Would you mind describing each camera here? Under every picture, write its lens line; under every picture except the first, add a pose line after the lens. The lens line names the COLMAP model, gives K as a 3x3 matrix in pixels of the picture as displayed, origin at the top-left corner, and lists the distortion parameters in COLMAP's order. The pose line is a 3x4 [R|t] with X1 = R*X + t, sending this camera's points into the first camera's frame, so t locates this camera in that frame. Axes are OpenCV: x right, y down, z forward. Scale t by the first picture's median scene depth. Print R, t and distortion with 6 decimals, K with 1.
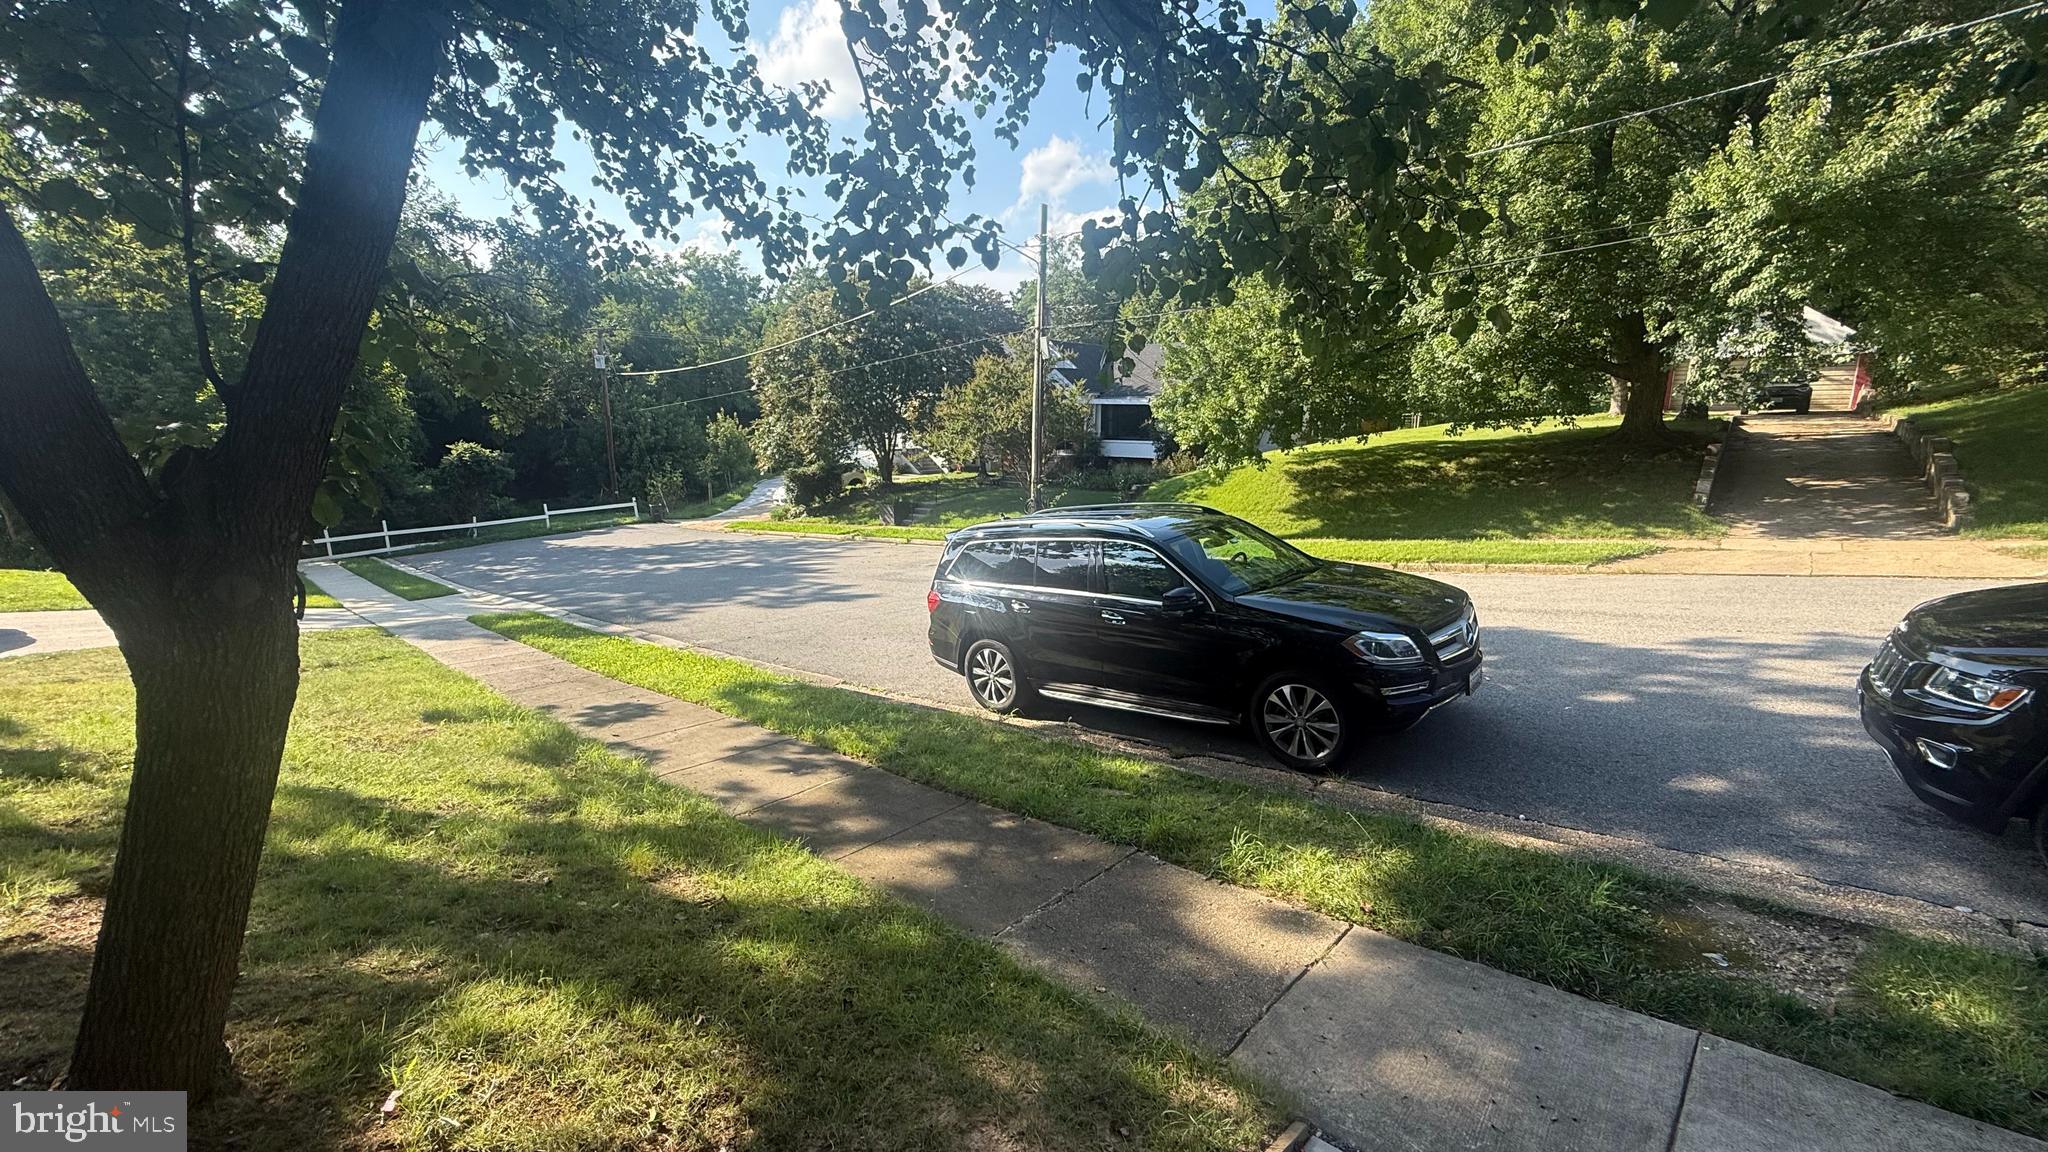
lens RADIAL K [[814.9, 0, 1016.3], [0, 814.9, 575.4], [0, 0, 1]] dist [0.001541, -0.000011]
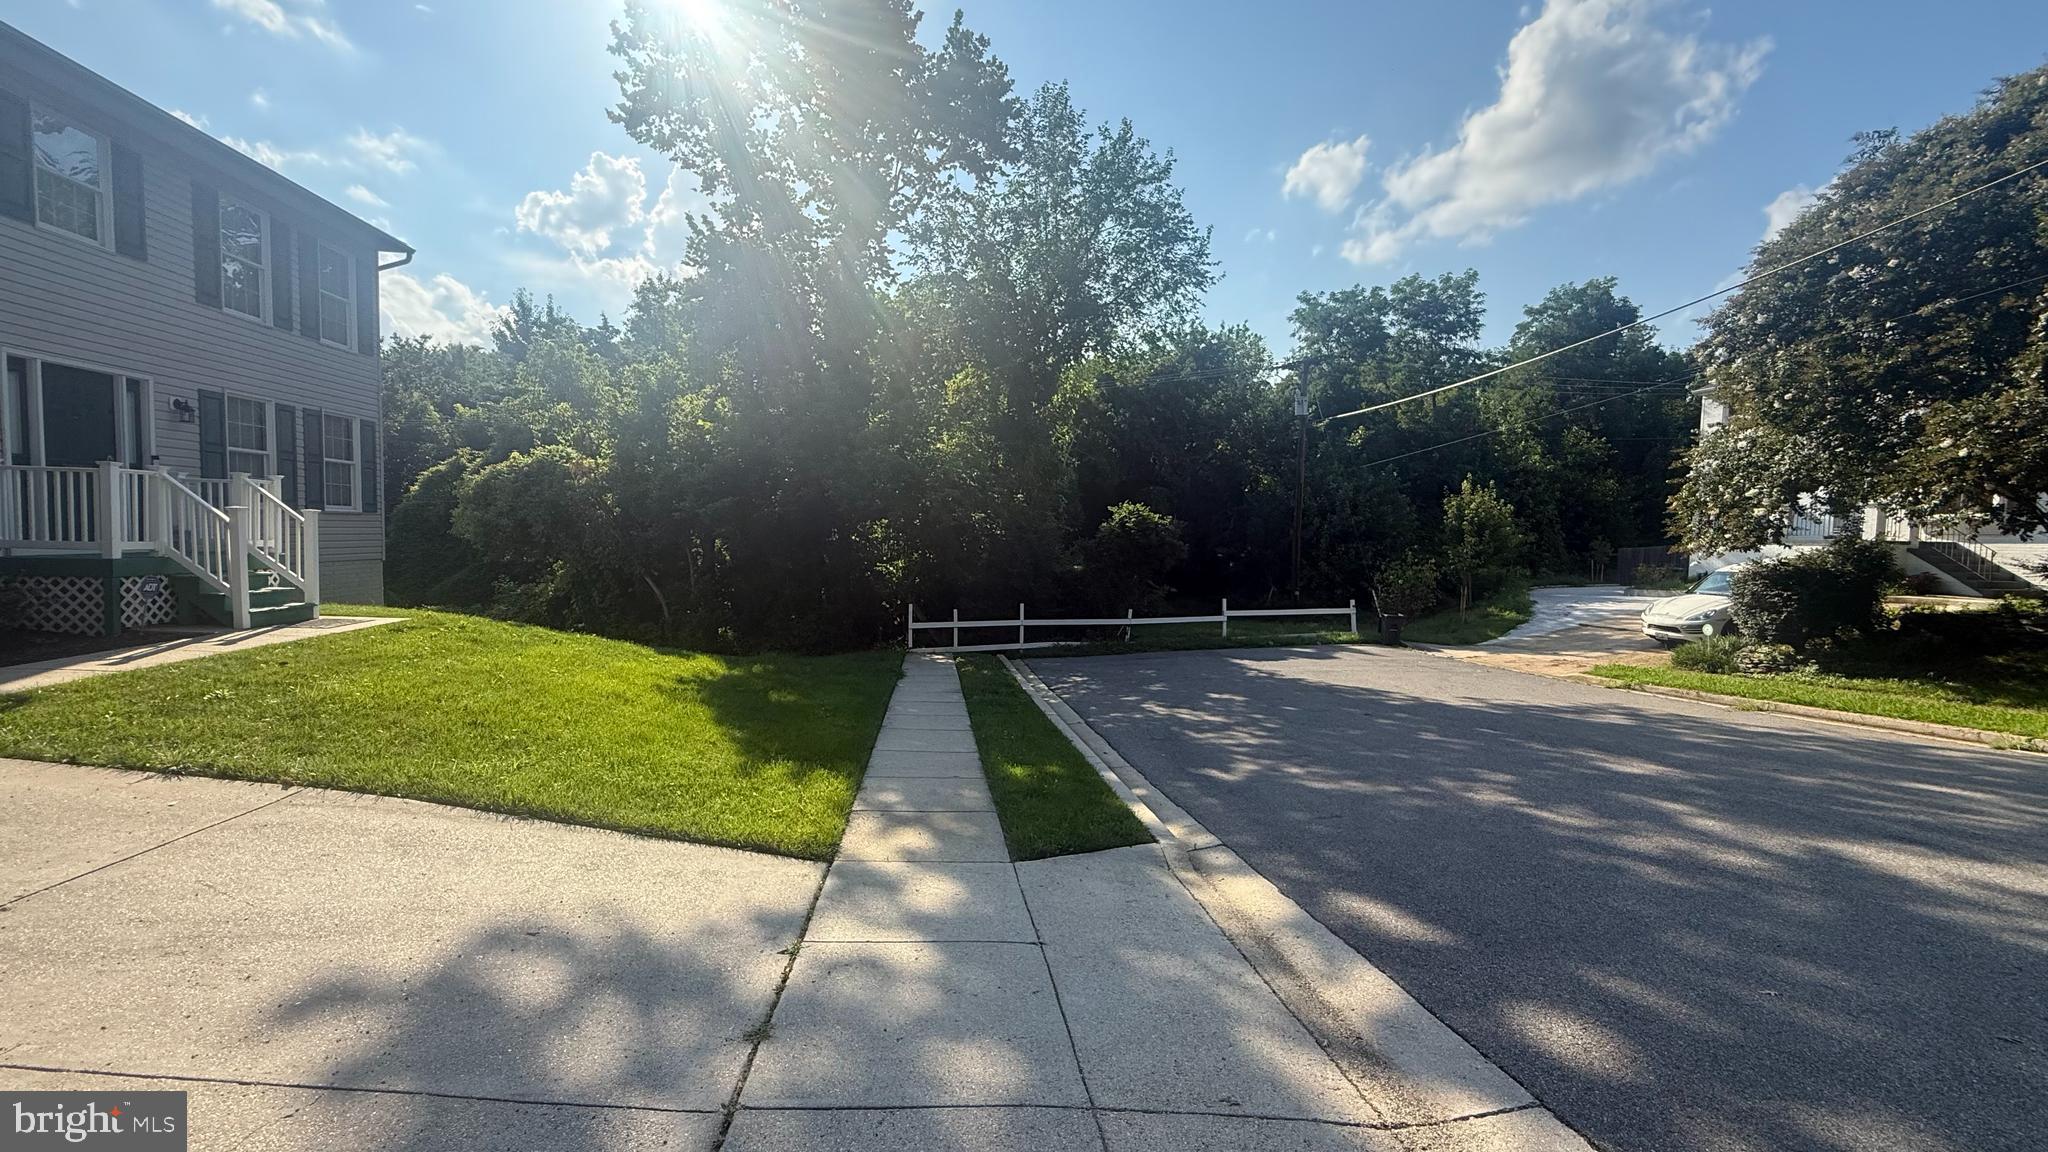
lens RADIAL K [[825.7, 0, 1018.2], [0, 825.7, 577.0], [0, 0, 1]] dist [0.000261, -0.000197]
pose [[0.771341, 0.053894, -0.634136, -0.297755], [-0.144368, 0.985250, -0.091870, -0.021996], [0.619832, 0.162412, 0.767744, 0.406455]]
